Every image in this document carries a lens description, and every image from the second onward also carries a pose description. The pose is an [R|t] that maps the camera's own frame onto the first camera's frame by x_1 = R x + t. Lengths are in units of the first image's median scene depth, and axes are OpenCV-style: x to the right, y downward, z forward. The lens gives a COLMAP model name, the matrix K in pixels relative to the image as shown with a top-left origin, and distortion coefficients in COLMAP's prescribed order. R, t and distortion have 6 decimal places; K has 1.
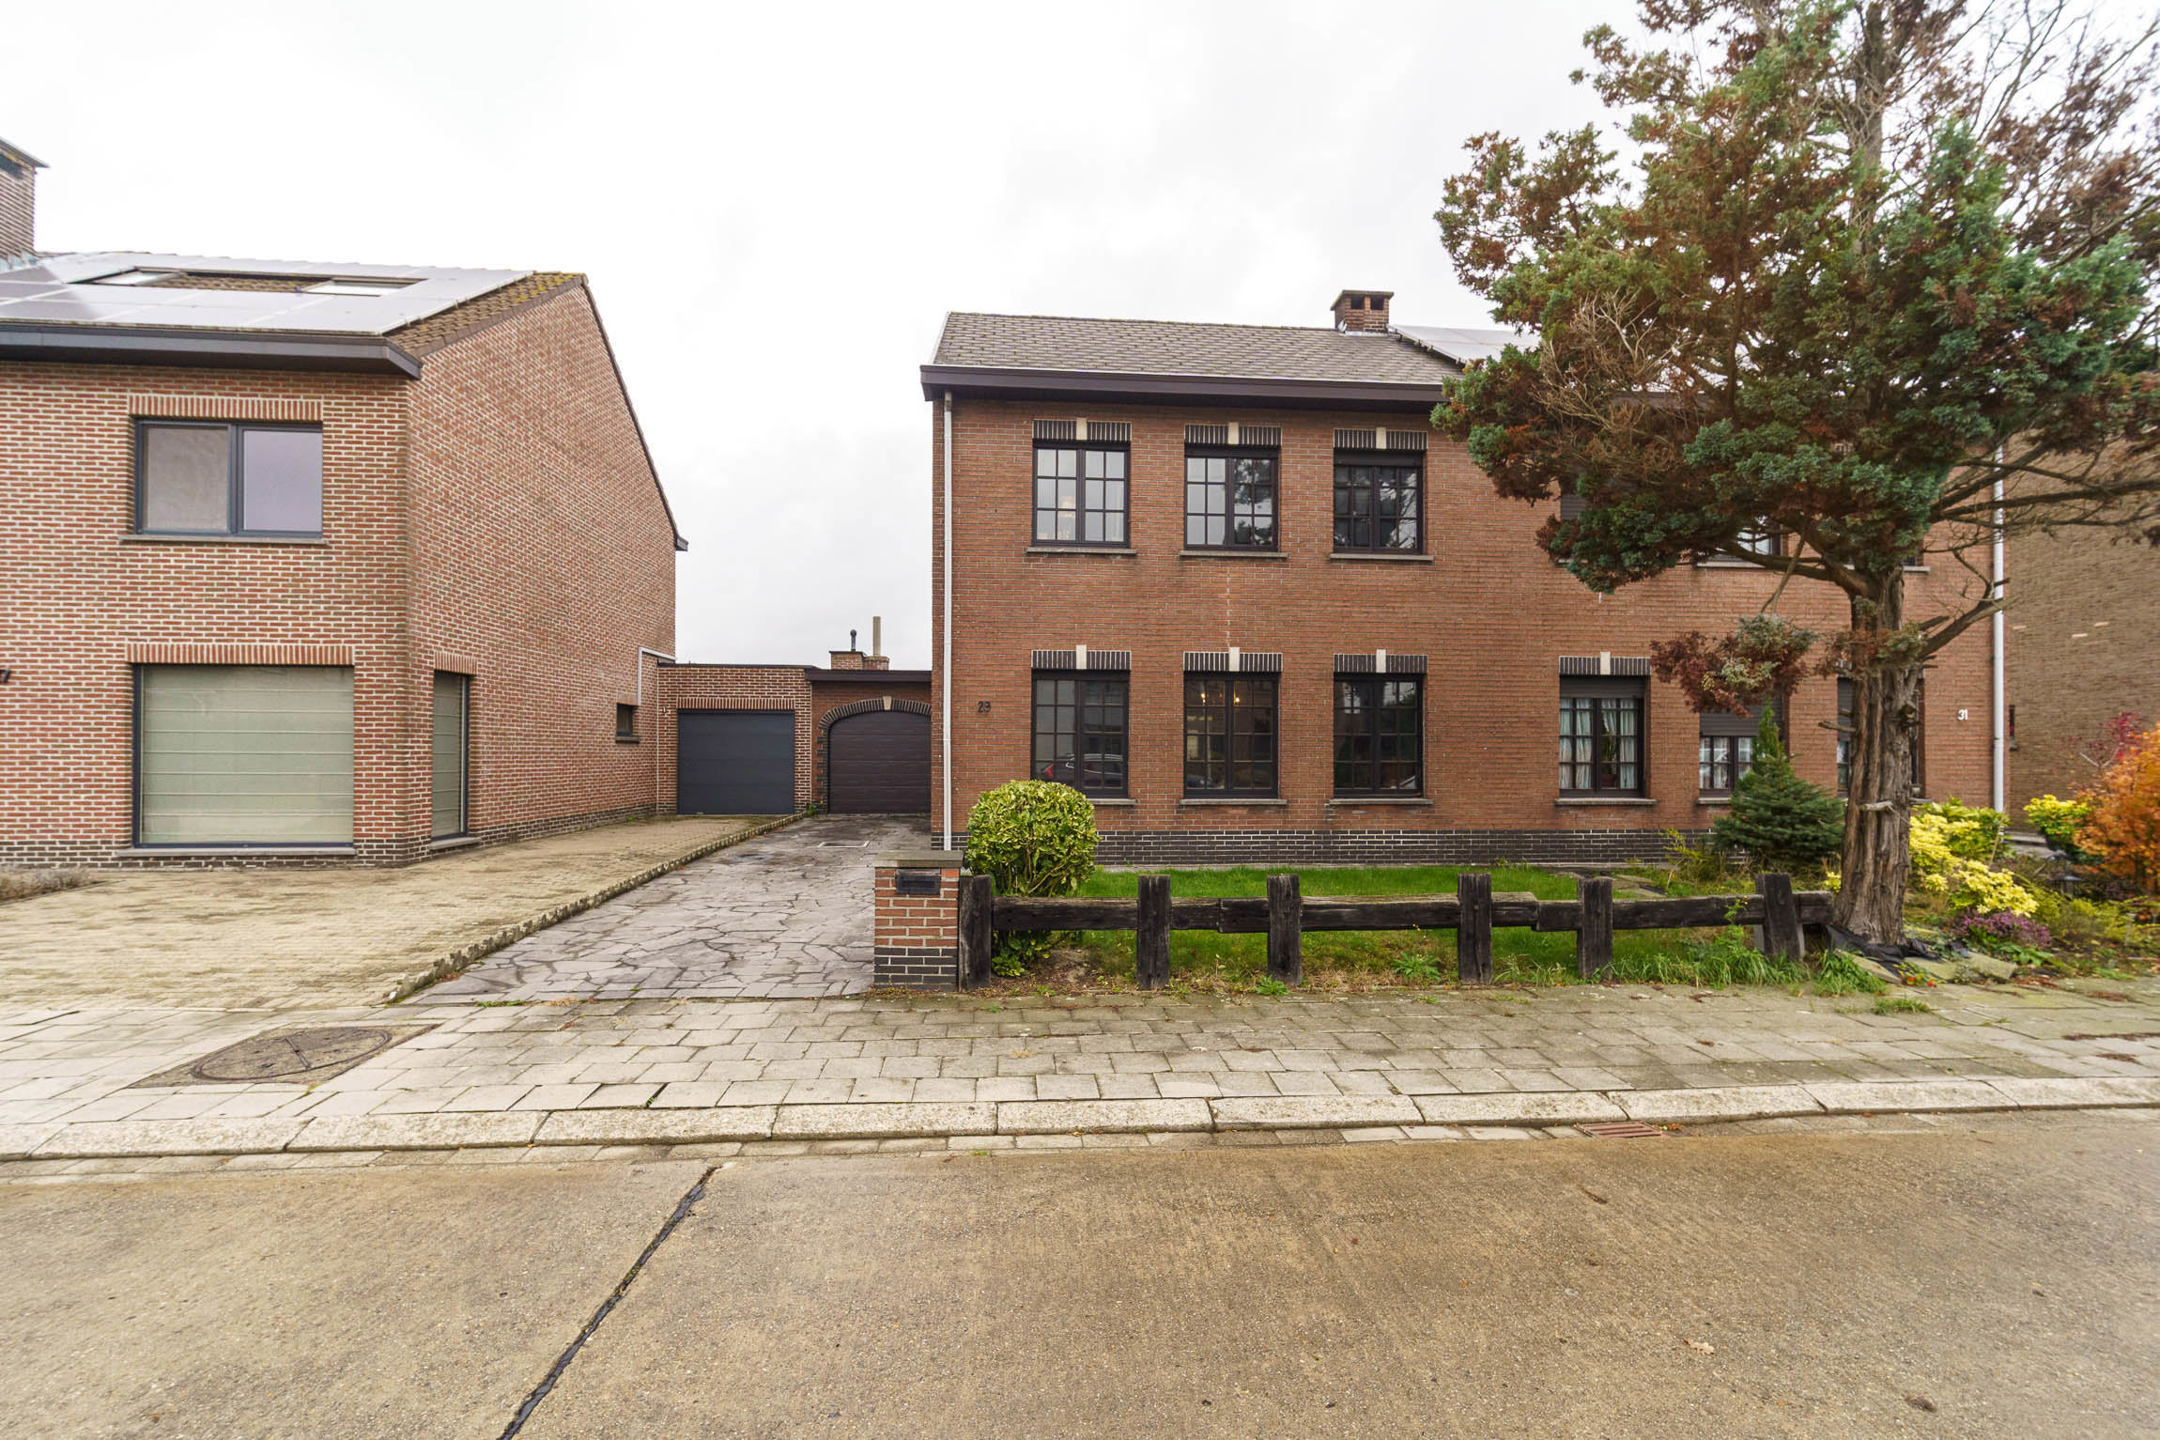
lens RADIAL K [[916.4, 0, 1082.2], [0, 916.4, 747.3], [0, 0, 1]] dist [0.002307, 0.000795]
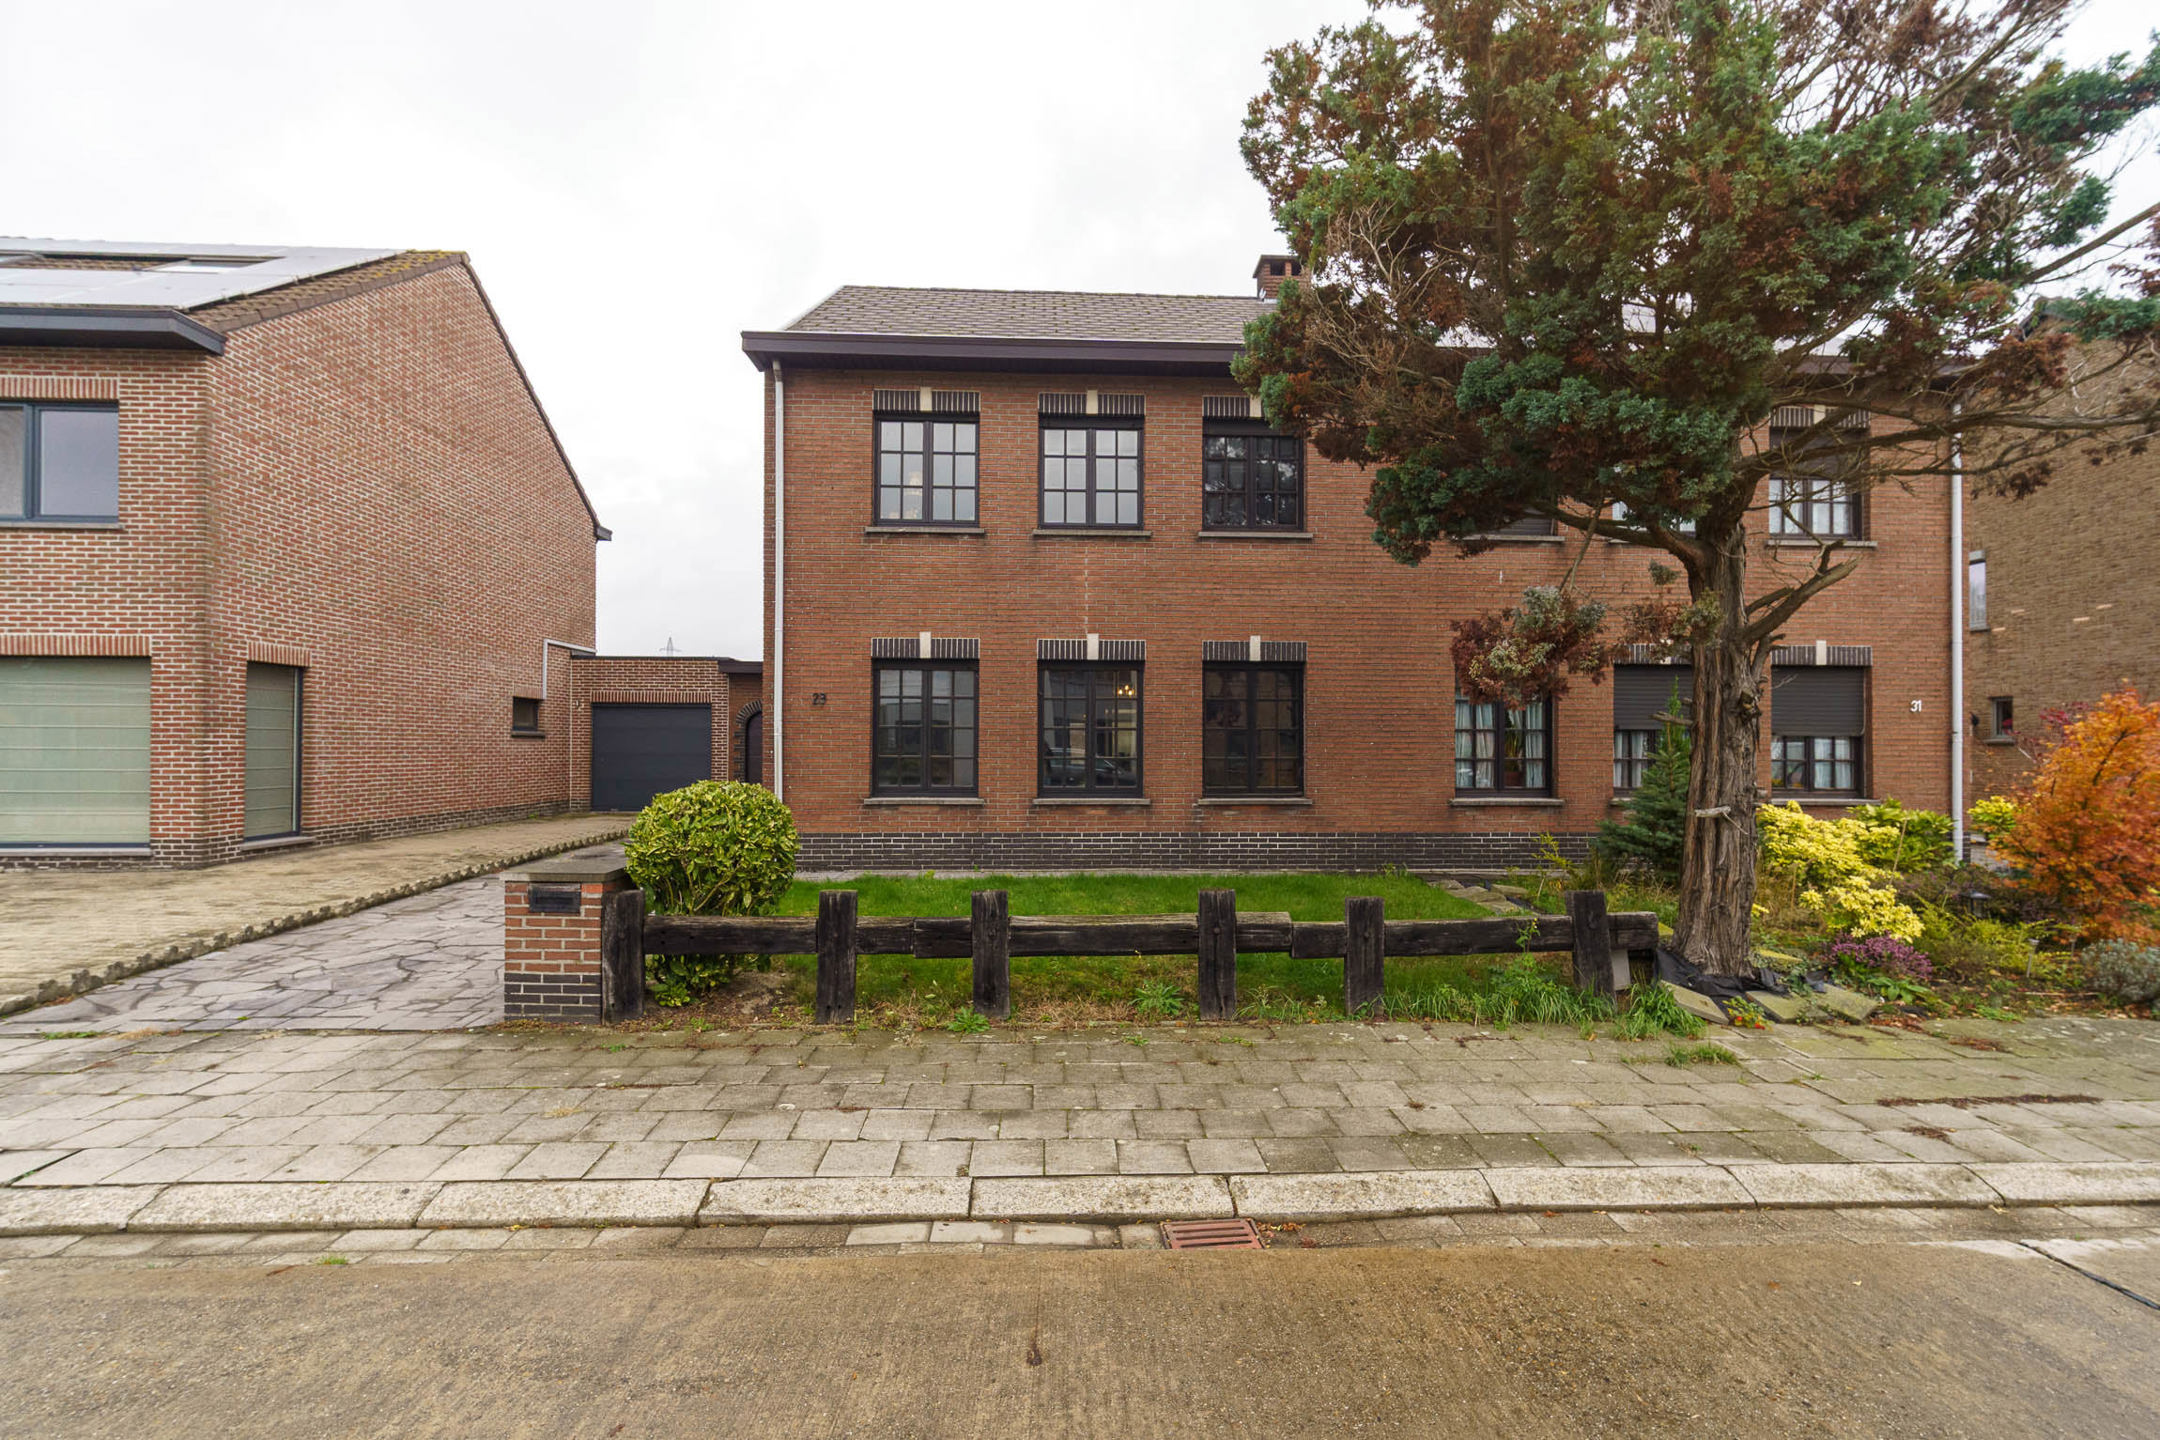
lens RADIAL K [[916.4, 0, 1087.5], [0, 916.4, 738.9], [0, 0, 1]] dist [0.002307, 0.000795]
pose [[0.999343, -0.000494, -0.036244, 0.197411], [0.000372, 0.999994, -0.003389, -0.000522], [0.036245, 0.003373, 0.999337, 0.082247]]
